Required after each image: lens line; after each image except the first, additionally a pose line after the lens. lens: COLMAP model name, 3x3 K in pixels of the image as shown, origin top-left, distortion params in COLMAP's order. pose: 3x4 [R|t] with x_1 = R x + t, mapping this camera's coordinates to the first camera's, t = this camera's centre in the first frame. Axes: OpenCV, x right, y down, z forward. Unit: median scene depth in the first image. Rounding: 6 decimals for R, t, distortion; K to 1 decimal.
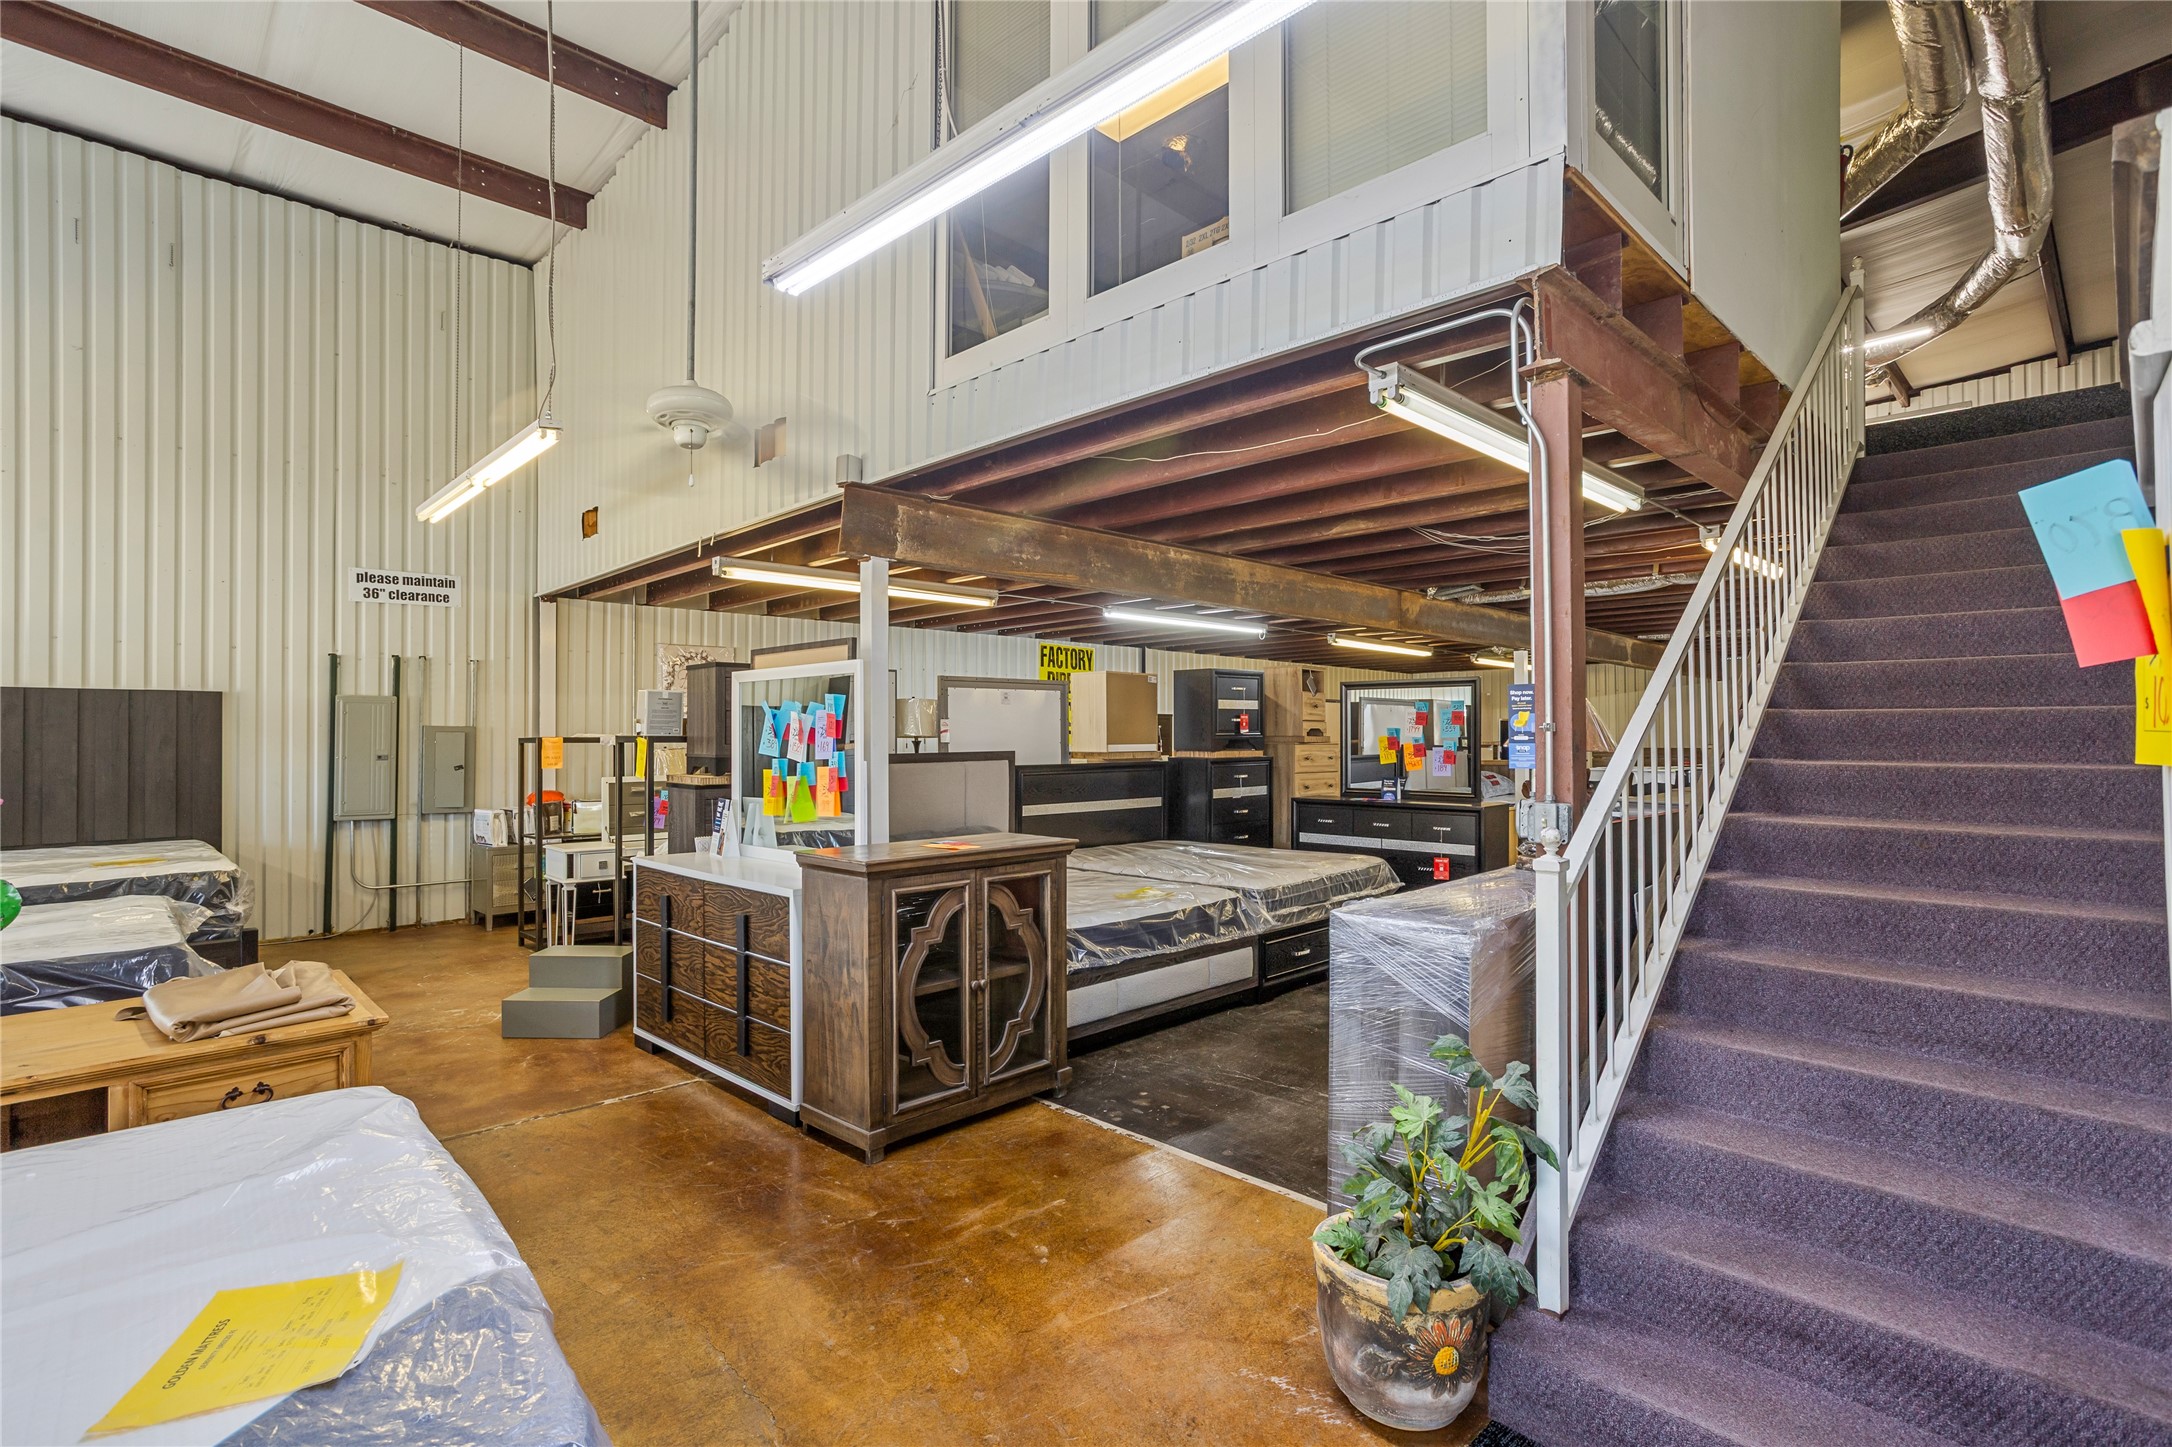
lens RADIAL K [[797.4, 0, 1128.0], [0, 797.4, 728.6], [0, 0, 1]] dist [-0.001494, -0.000060]
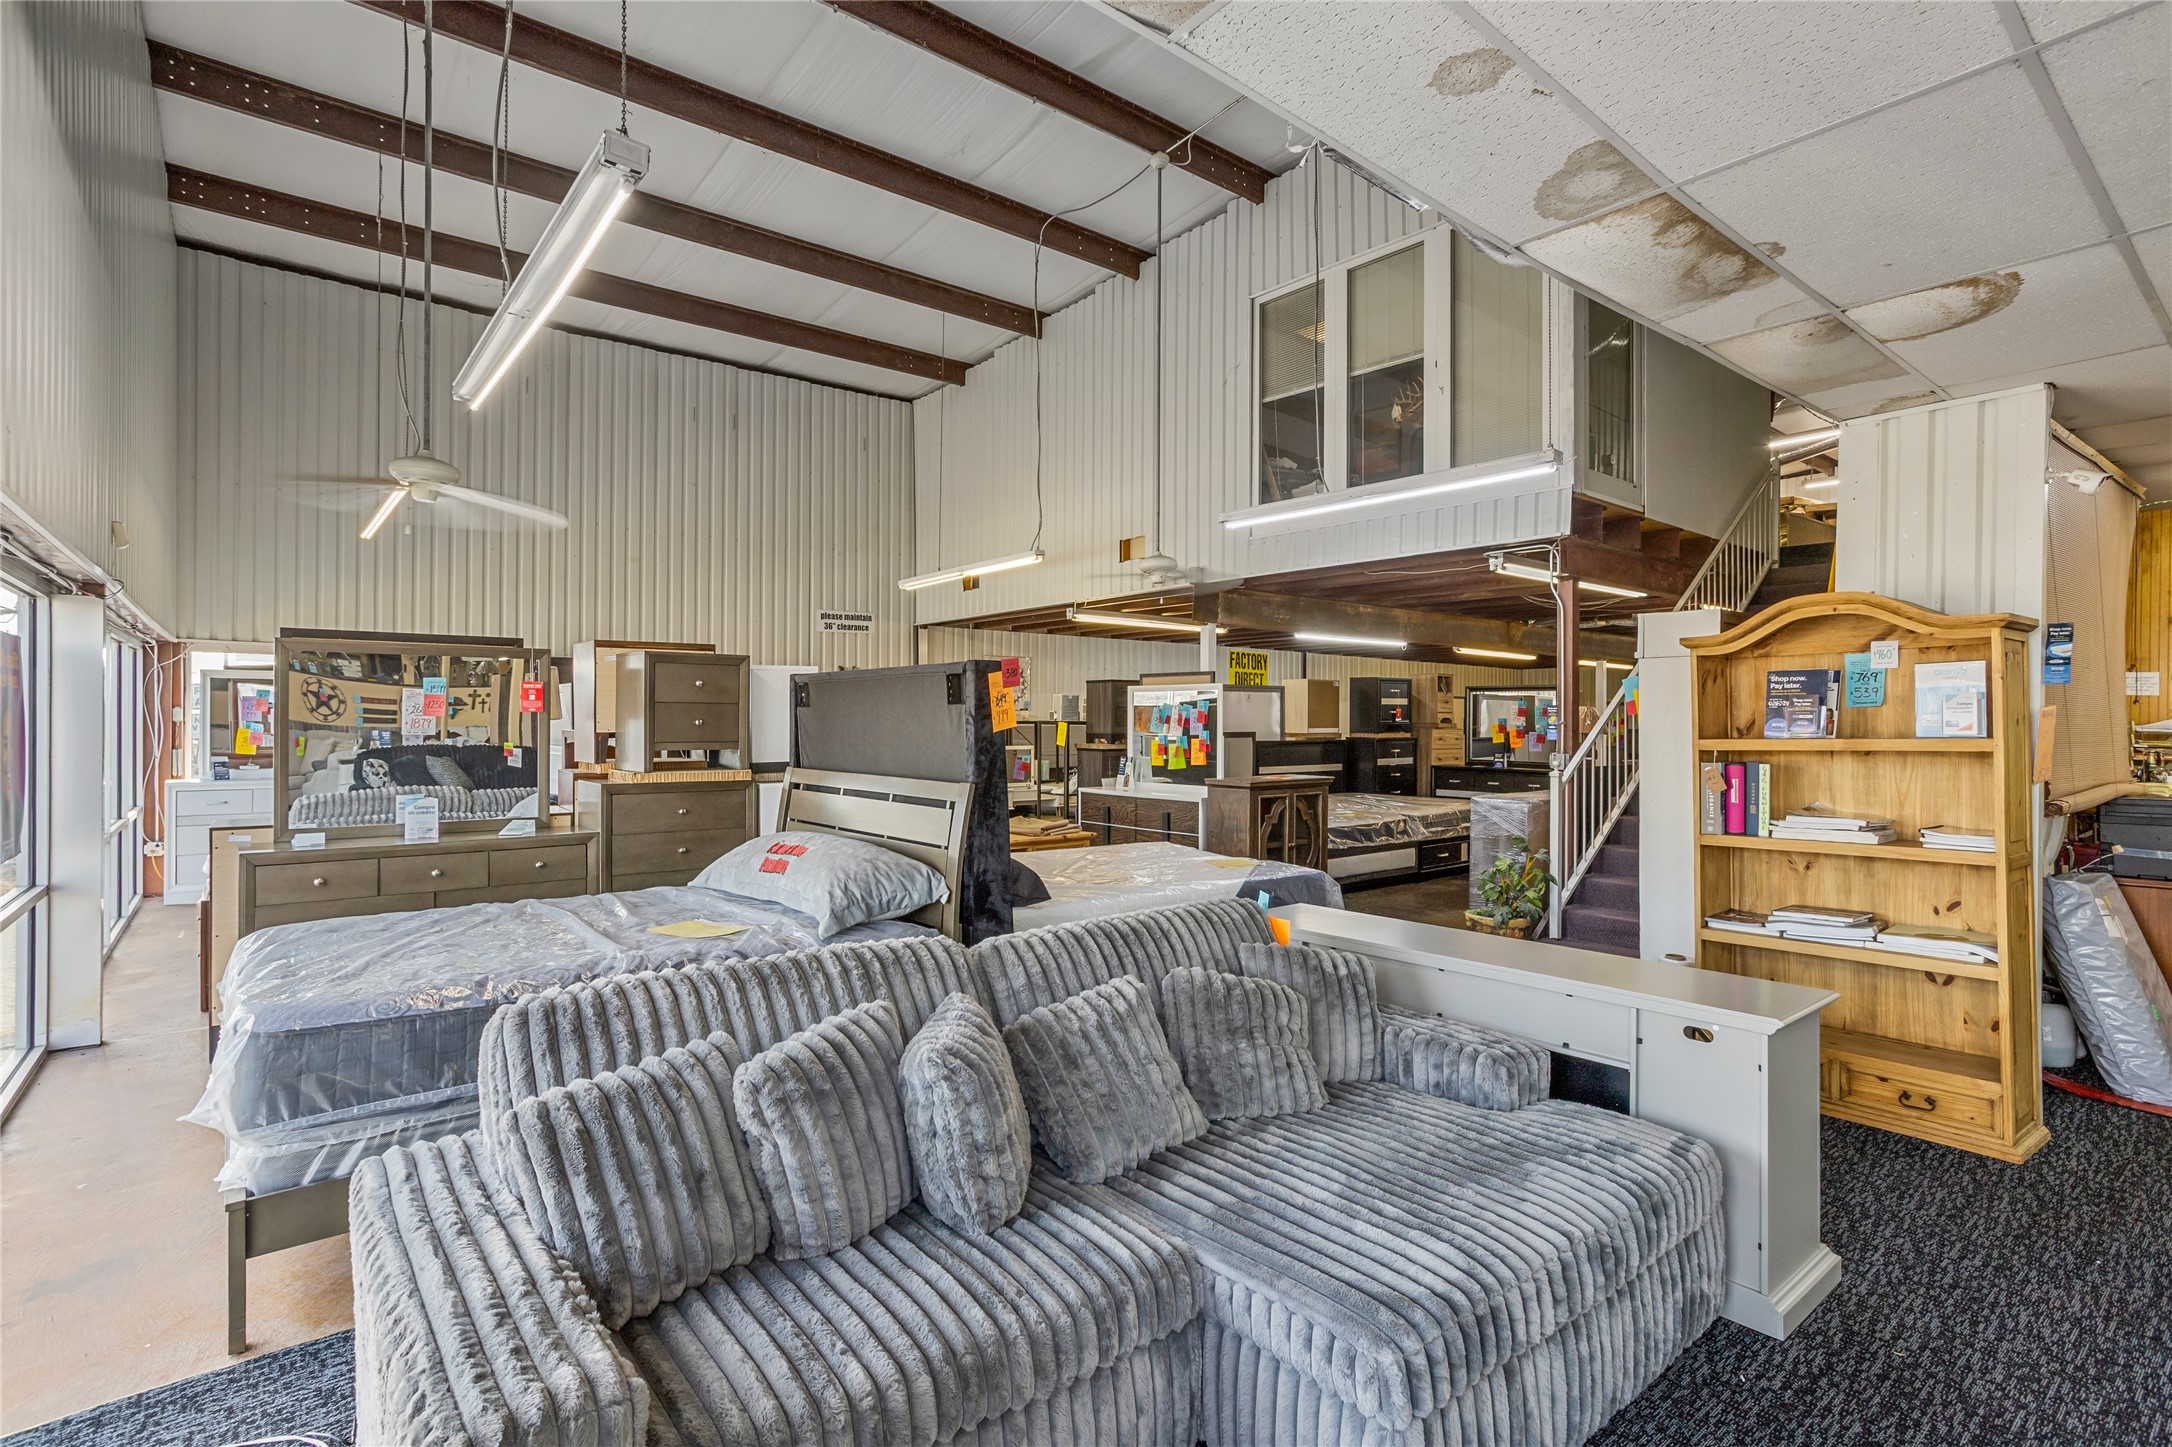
lens RADIAL K [[1047.7, 0, 1087.3], [0, 1047.7, 720.9], [0, 0, 1]] dist [-0.048117, 0.031152]
pose [[0.997776, 0.008316, -0.066133, -0.314295], [-0.007421, 0.999878, 0.013780, -0.017520], [0.066240, -0.013259, 0.997716, -0.997990]]
